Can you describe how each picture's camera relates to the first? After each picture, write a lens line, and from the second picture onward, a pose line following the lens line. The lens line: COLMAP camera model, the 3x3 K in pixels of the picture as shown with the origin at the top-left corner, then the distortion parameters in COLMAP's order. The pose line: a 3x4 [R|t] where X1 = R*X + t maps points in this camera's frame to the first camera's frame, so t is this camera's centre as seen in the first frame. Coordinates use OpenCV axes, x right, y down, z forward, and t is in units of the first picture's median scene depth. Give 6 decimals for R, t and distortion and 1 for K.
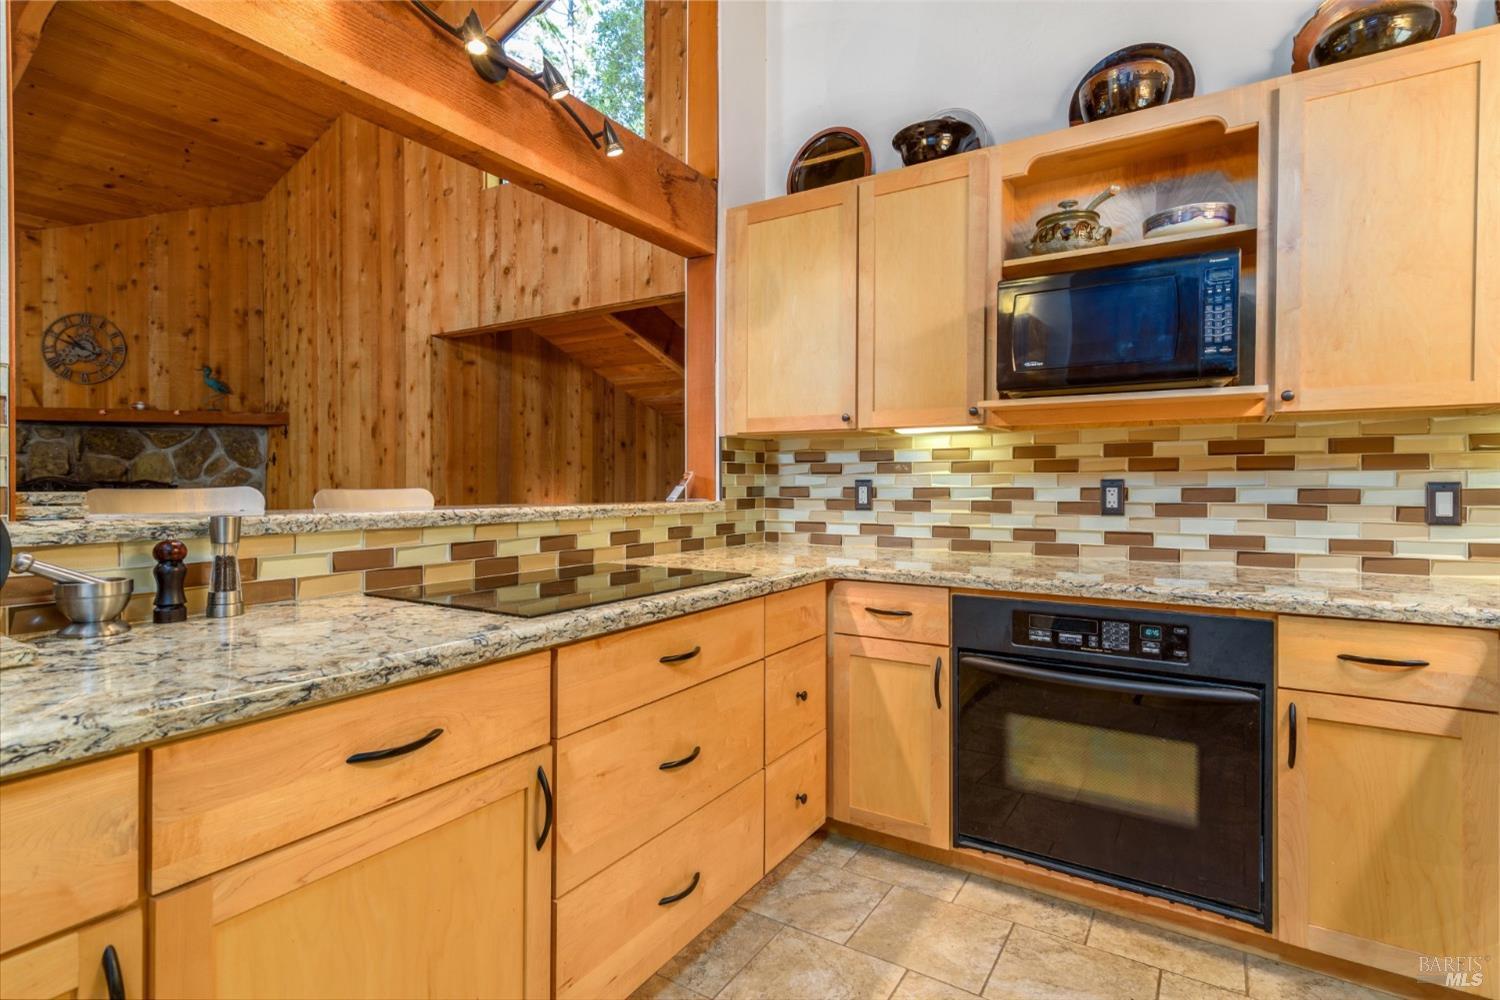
lens RADIAL K [[717.2, 0, 754.5], [0, 717.2, 488.9], [0, 0, 1]] dist [-0.003346, -0.000603]
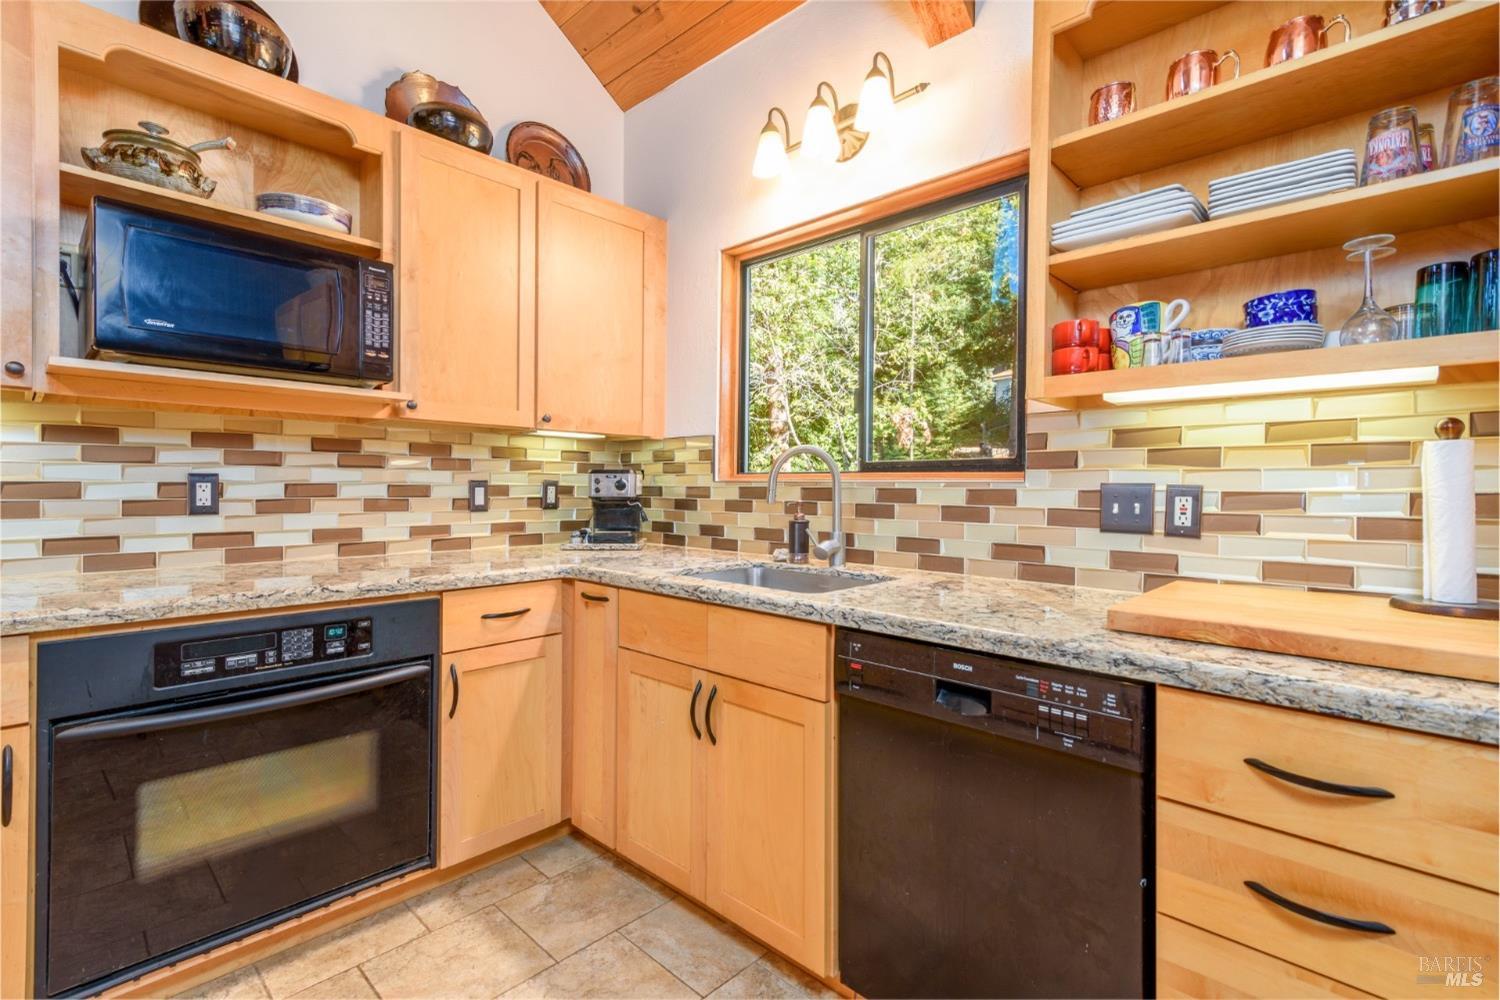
lens RADIAL K [[680.4, 0, 748.6], [0, 680.4, 487.8], [0, 0, 1]] dist [0.002822, 0.000071]
pose [[0.192321, -0.001833, 0.981330, -0.223629], [-0.004418, 0.999987, 0.002734, -0.000866], [-0.981322, -0.004862, 0.192310, 0.243104]]
